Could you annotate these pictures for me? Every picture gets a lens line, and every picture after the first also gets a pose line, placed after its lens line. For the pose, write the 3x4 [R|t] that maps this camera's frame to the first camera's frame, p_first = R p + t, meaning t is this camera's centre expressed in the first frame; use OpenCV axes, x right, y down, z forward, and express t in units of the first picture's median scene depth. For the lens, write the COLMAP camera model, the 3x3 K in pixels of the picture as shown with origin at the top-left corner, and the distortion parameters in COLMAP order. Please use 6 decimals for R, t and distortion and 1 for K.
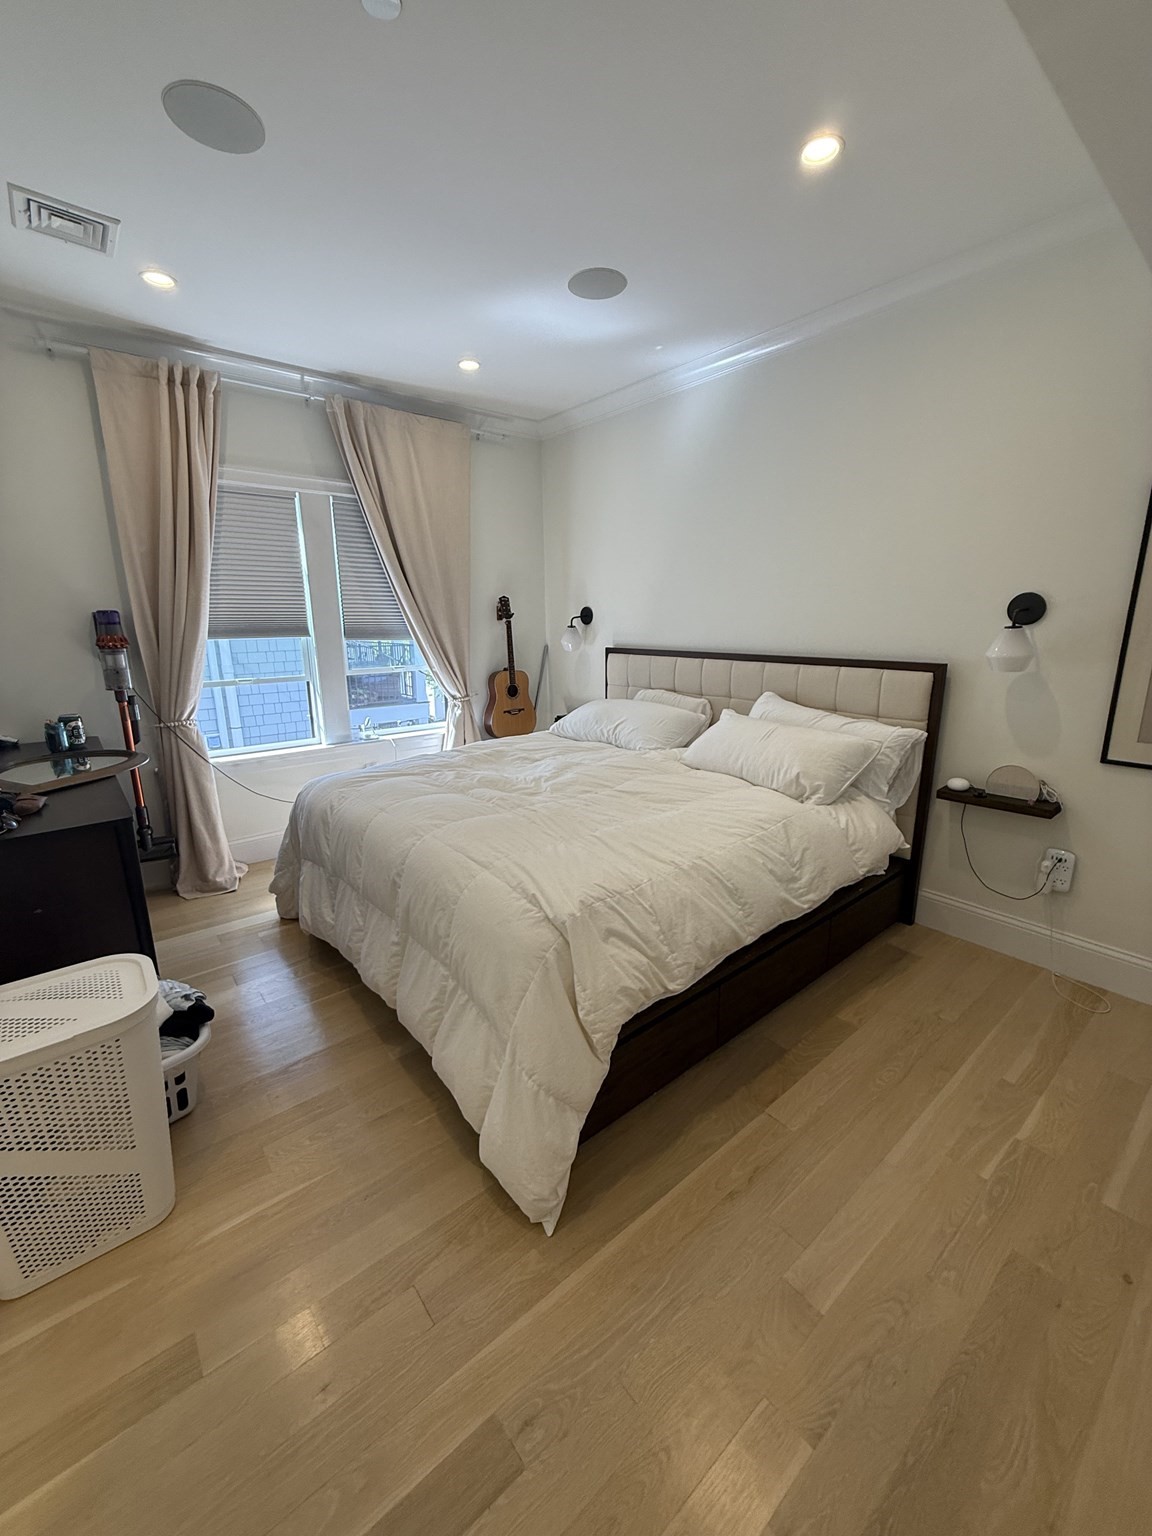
lens RADIAL K [[609.1, 0, 575.2], [0, 609.1, 768.4], [0, 0, 1]] dist [0.001333, 0.000221]
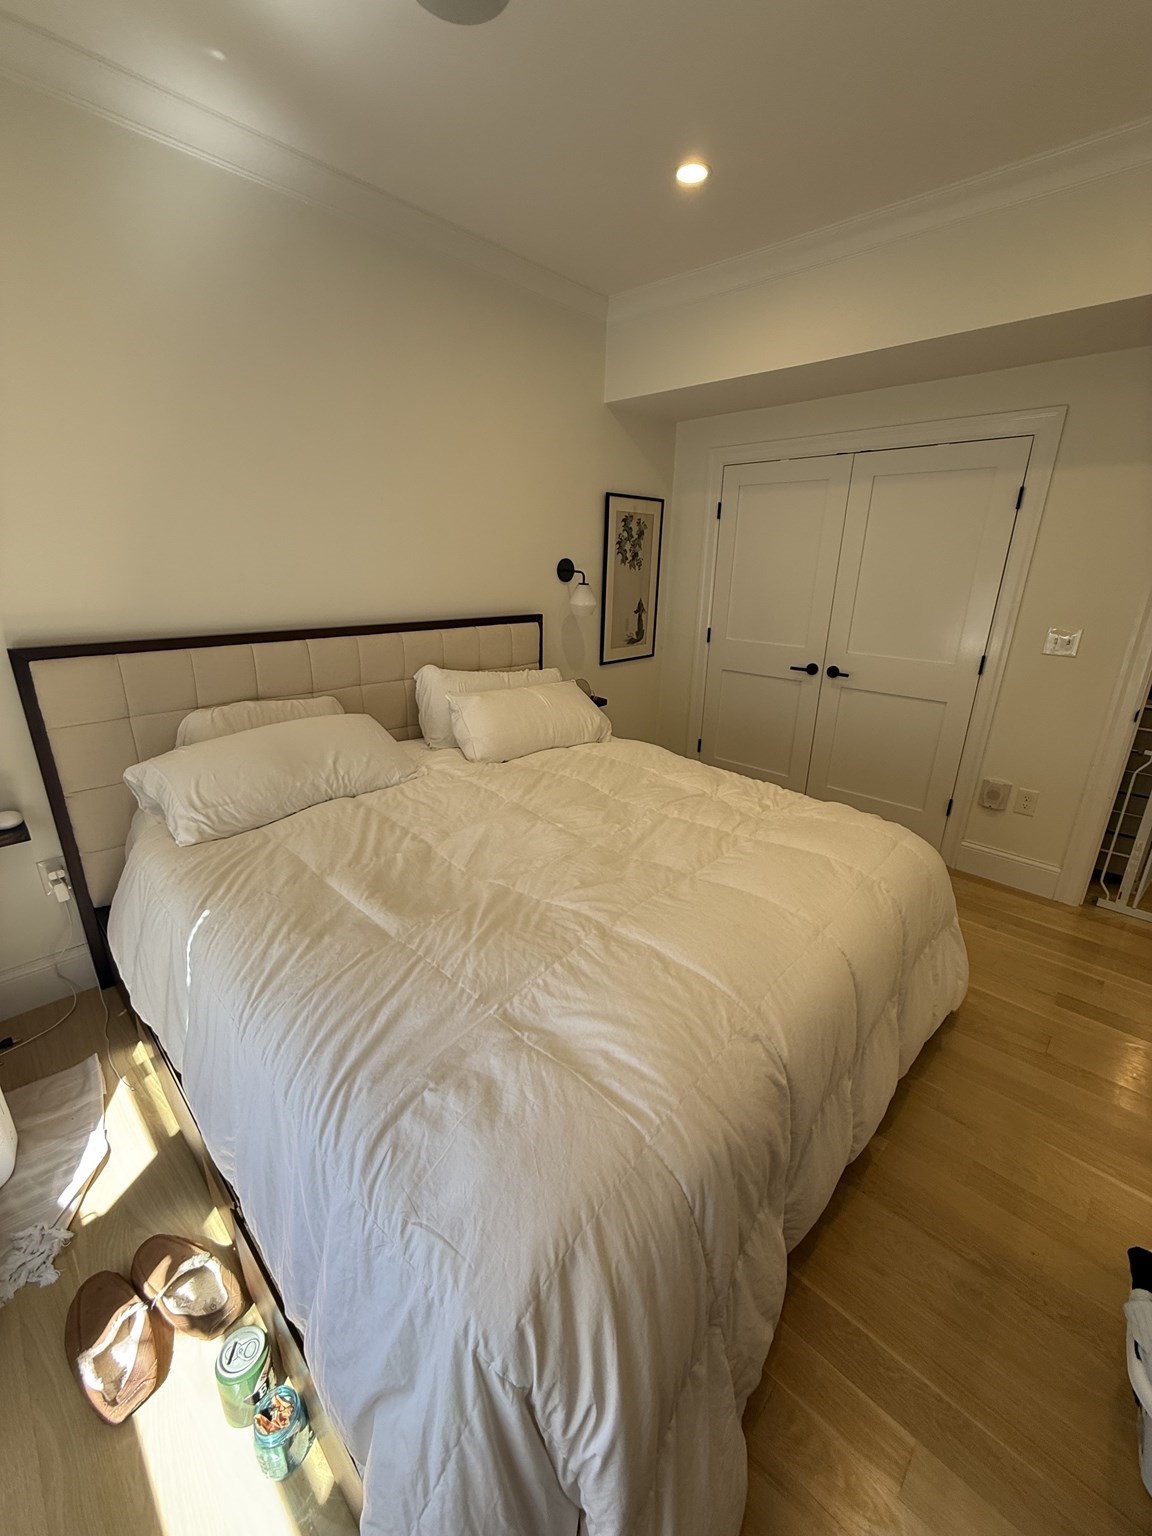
lens RADIAL K [[609.1, 0, 575.0], [0, 609.1, 761.0], [0, 0, 1]] dist [0.001333, 0.000221]
pose [[-0.116014, -0.309461, 0.943808, -0.779931], [0.219251, 0.918806, 0.328214, -0.326083], [-0.968746, 0.245009, -0.038745, 1.174474]]
